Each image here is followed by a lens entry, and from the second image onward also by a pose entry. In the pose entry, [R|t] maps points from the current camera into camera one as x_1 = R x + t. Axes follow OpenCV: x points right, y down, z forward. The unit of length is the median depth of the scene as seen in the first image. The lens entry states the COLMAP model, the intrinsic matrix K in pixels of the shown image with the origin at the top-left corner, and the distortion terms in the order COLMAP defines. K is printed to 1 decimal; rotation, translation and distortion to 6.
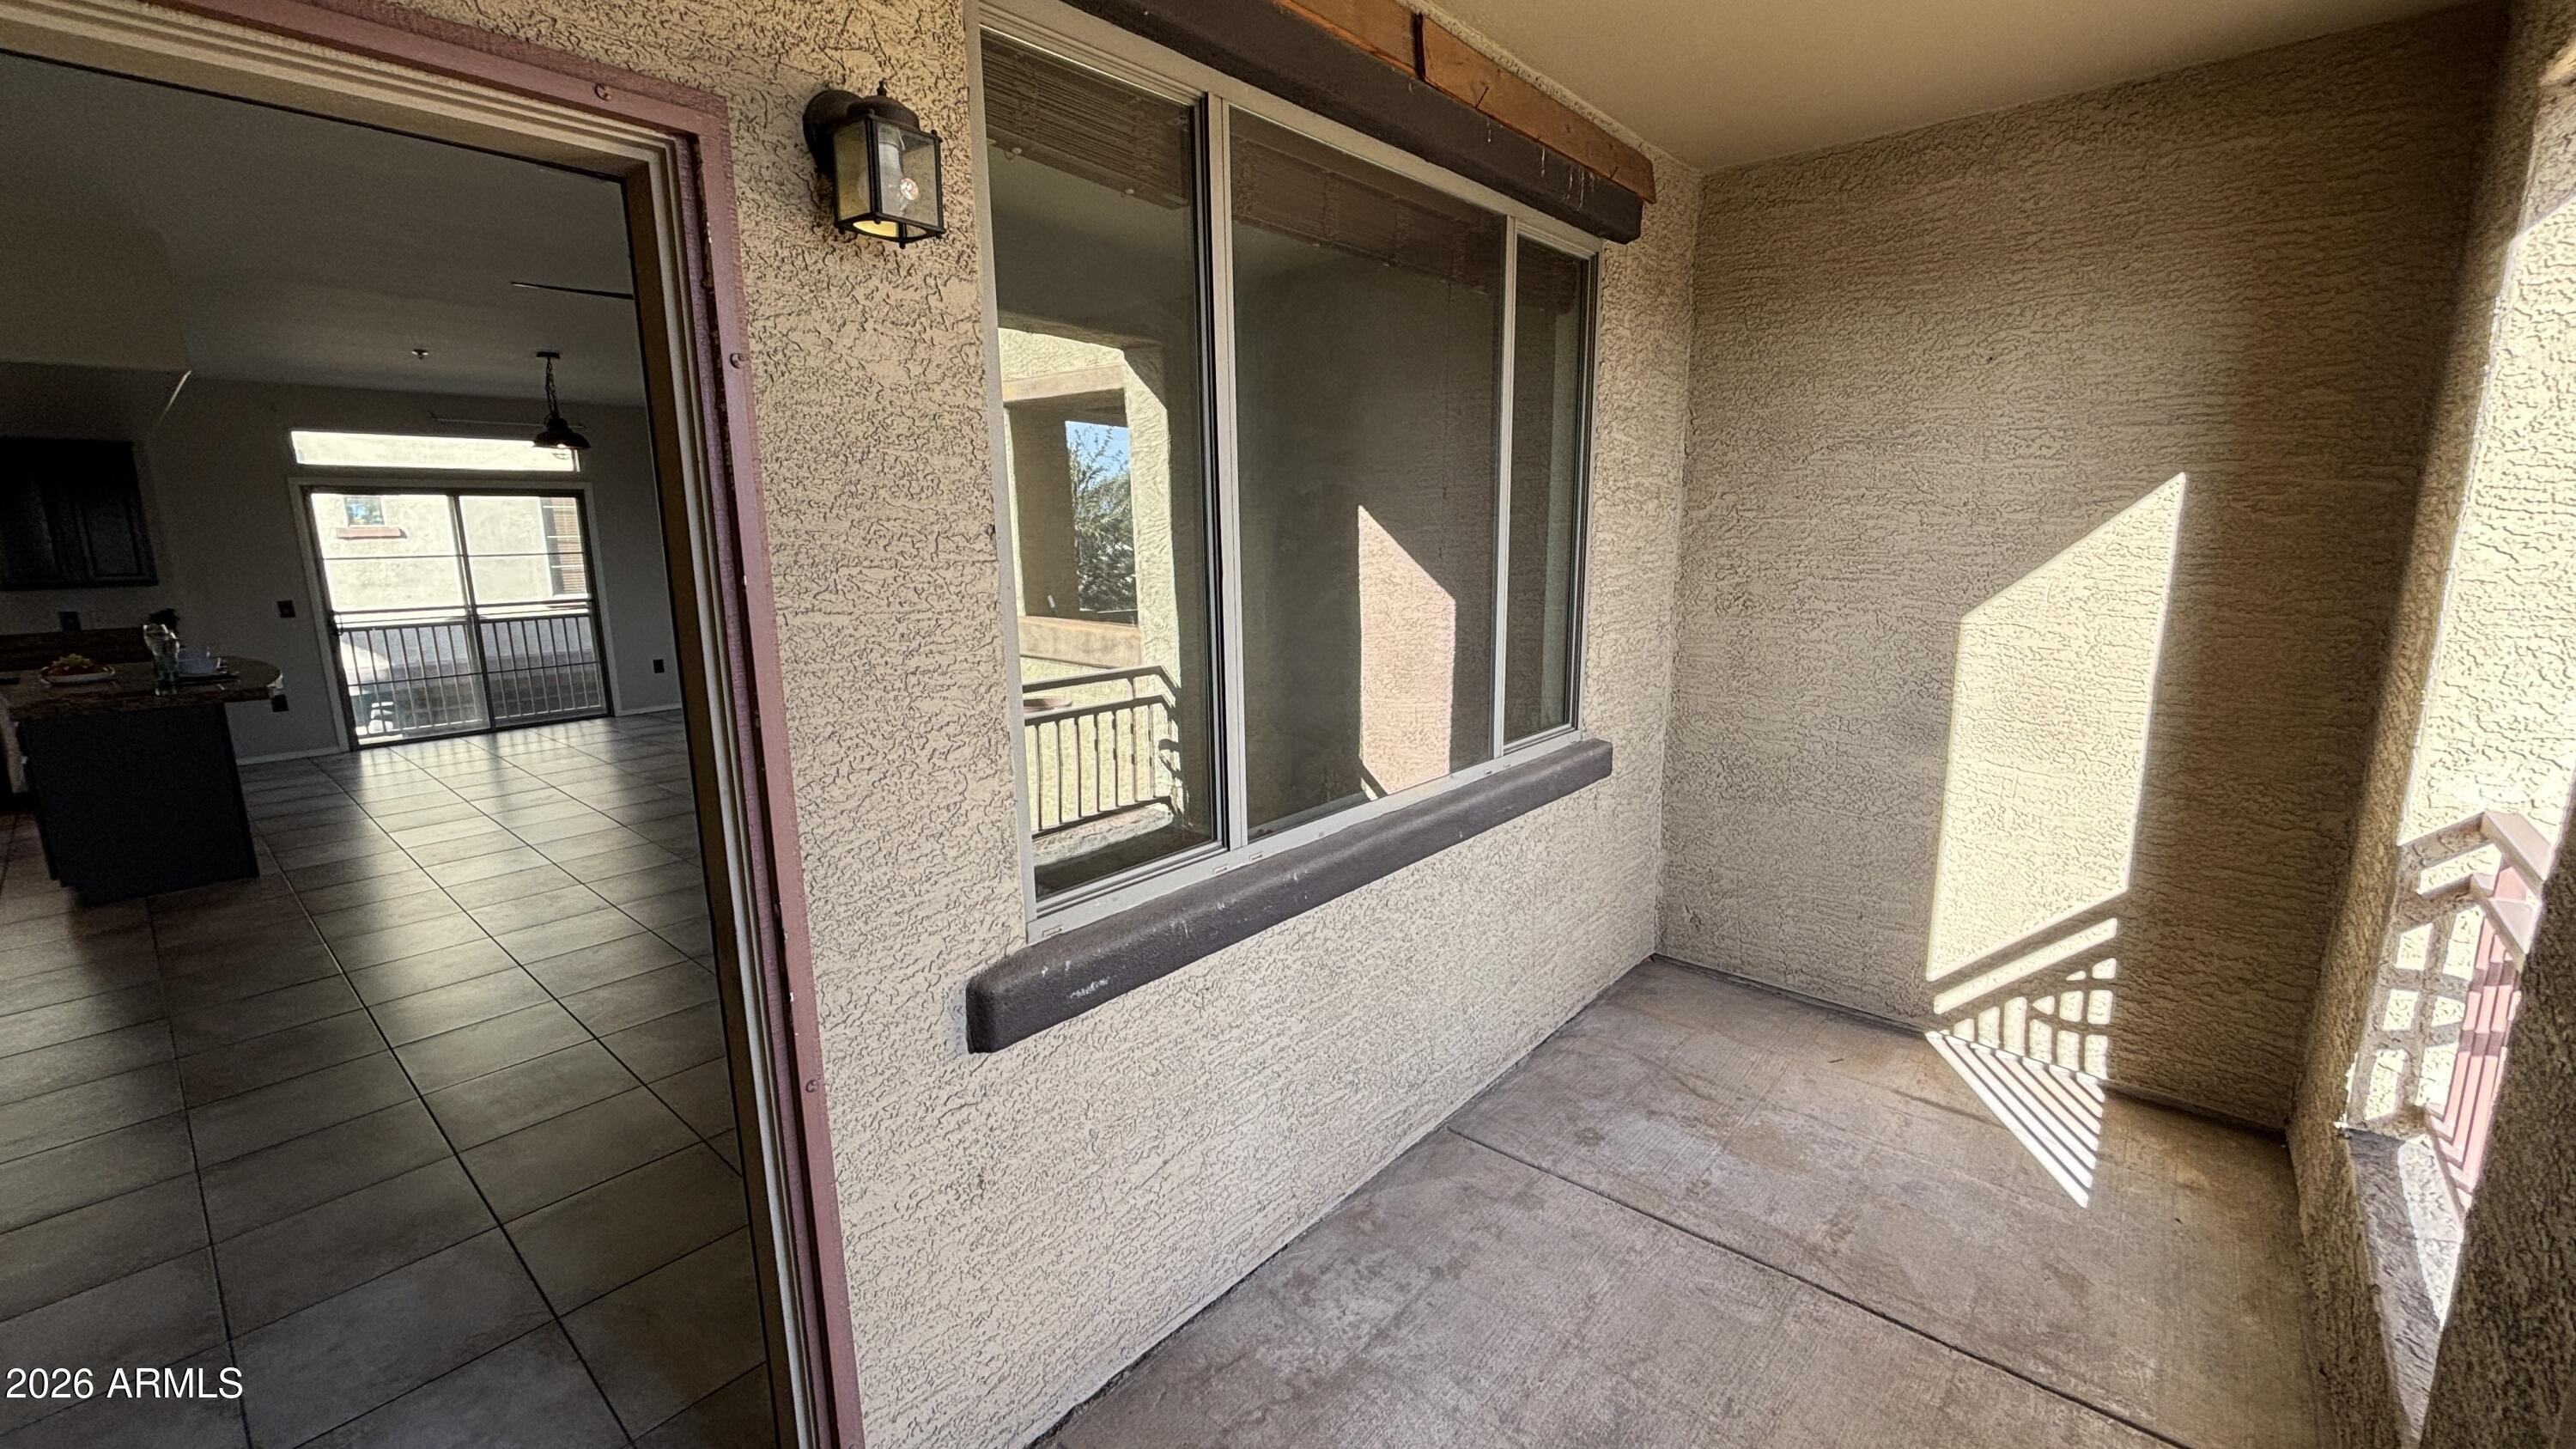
lens RADIAL K [[1038.2, 0, 1292.3], [0, 1038.2, 724.1], [0, 0, 1]] dist [0.007350, -0.003118]
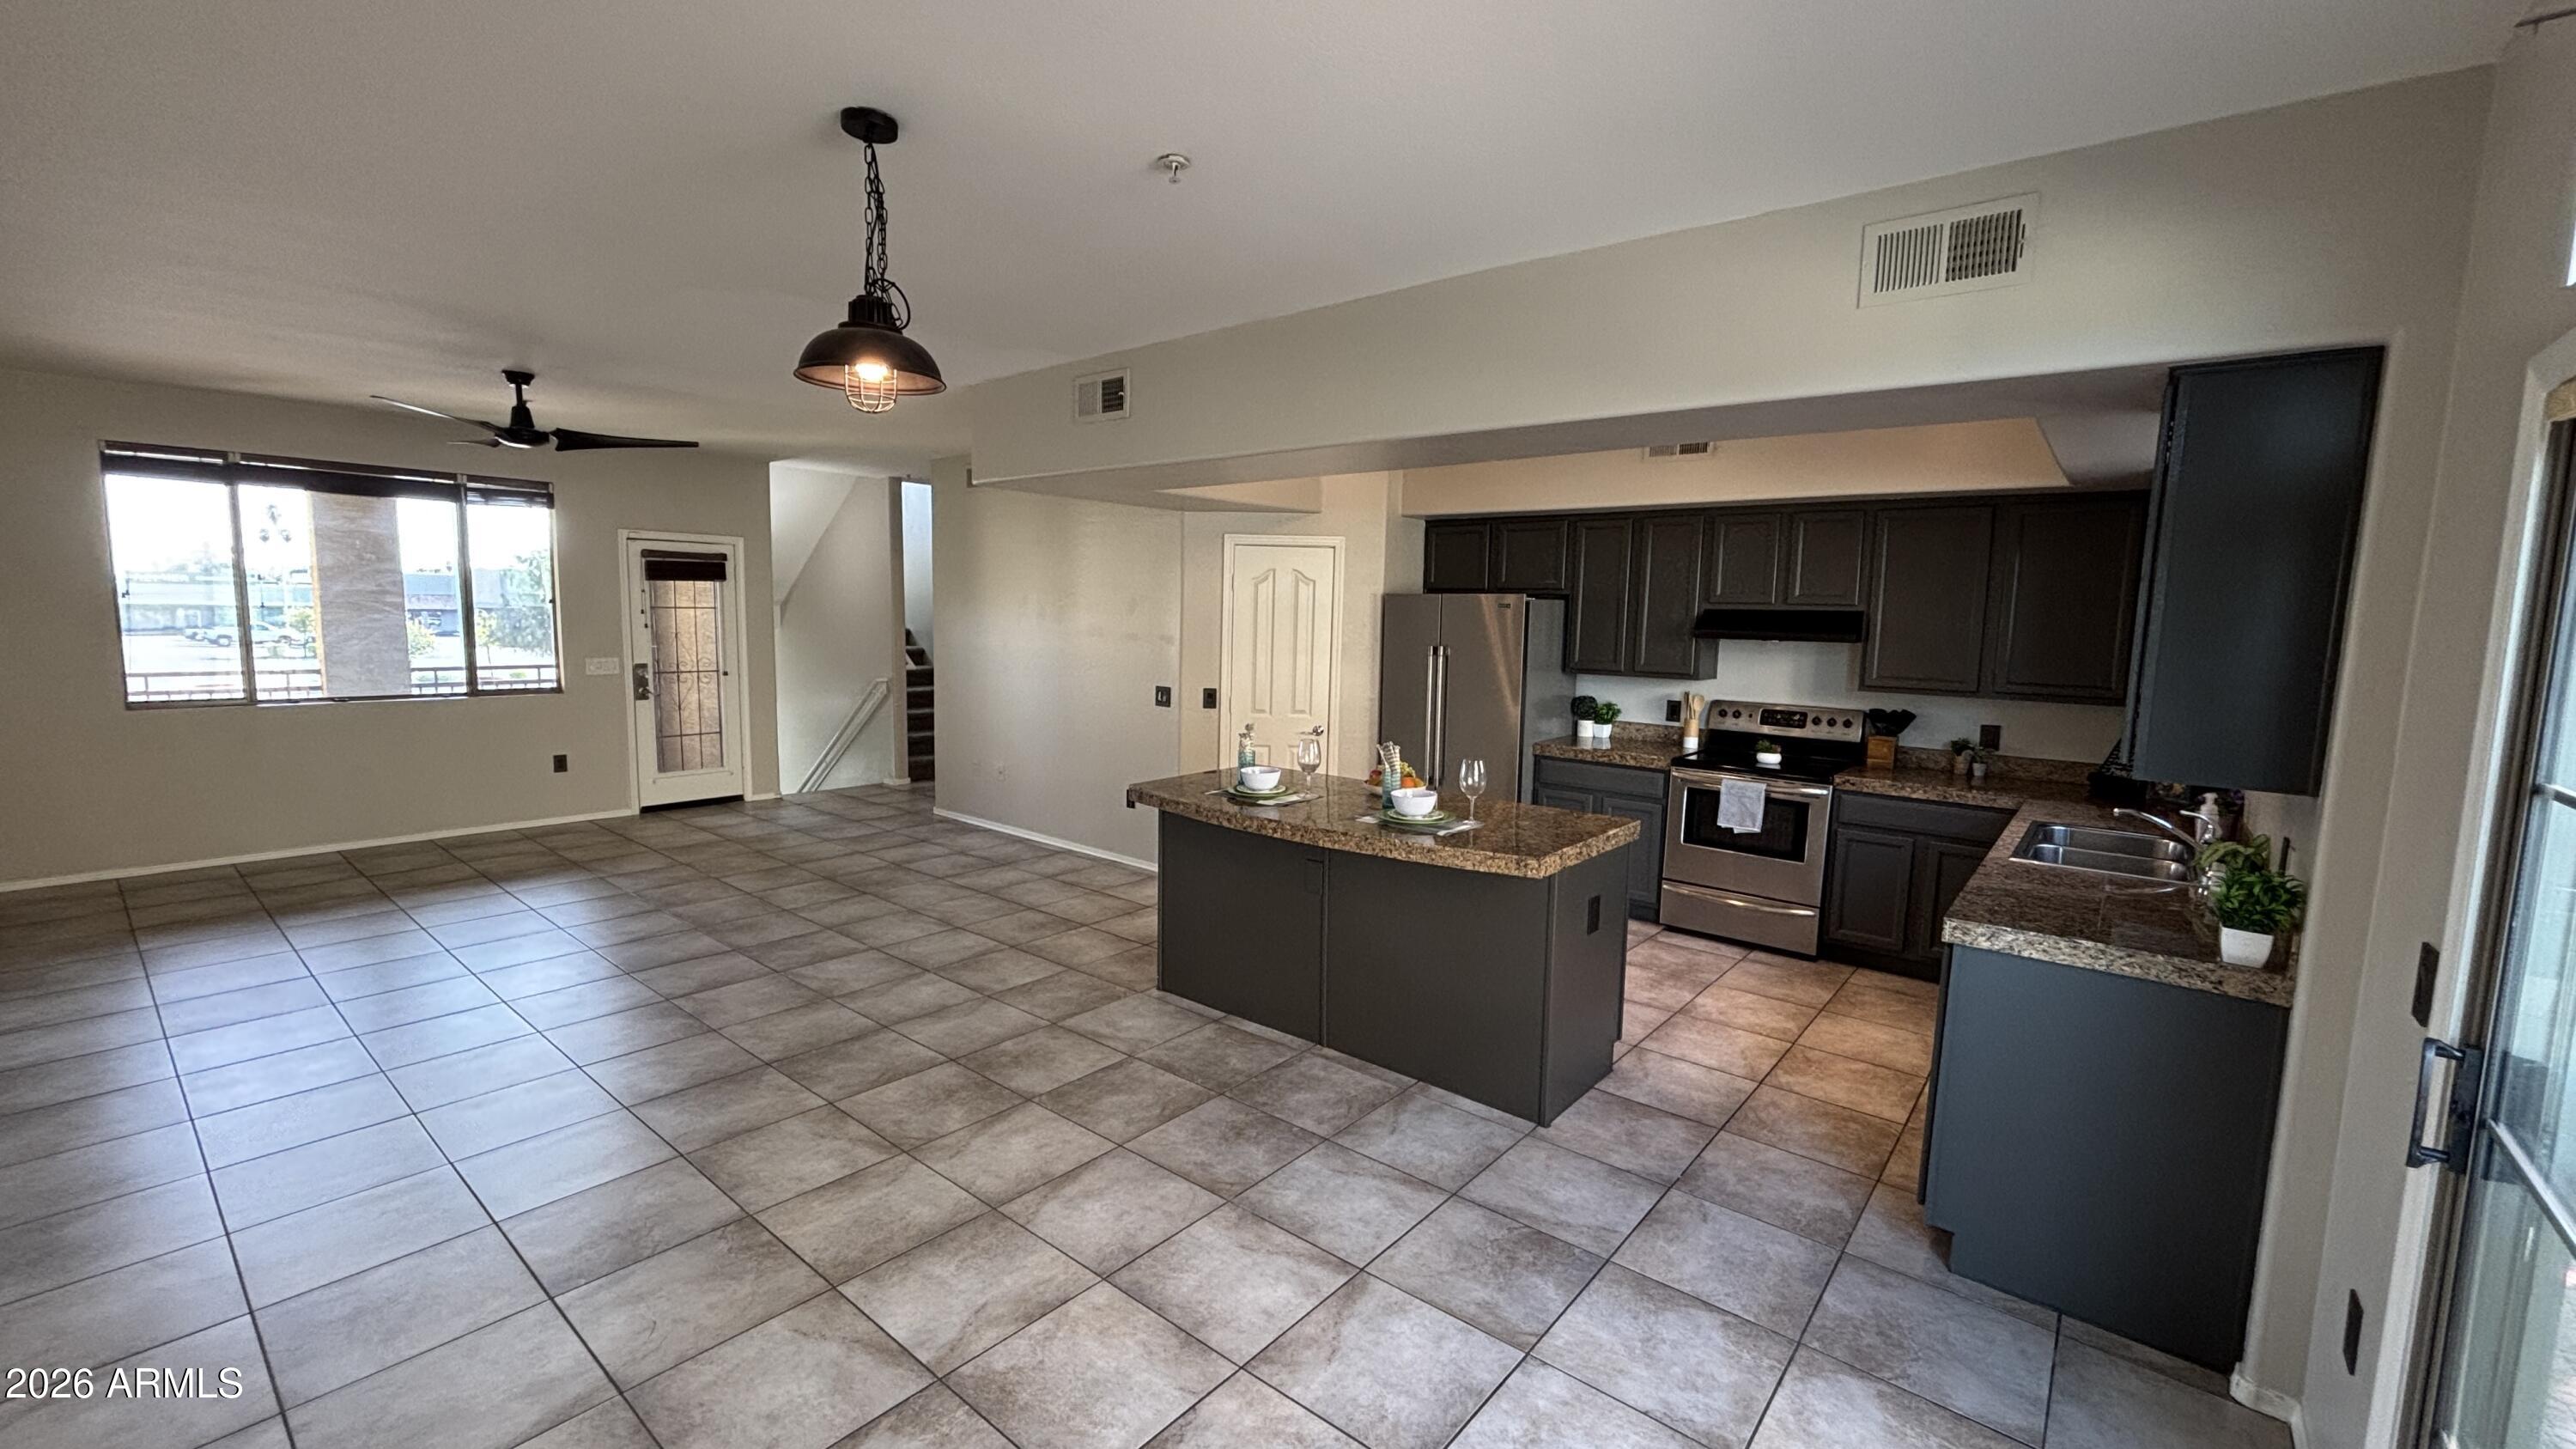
lens RADIAL K [[1038.2, 0, 1276.8], [0, 1038.2, 715.2], [0, 0, 1]] dist [0.007350, -0.003118]
pose [[-0.999729, -0.010278, -0.020899, -0.696546], [-0.015909, 0.956735, 0.290527, -0.218074], [0.017009, 0.290781, -0.956639, 1.154817]]
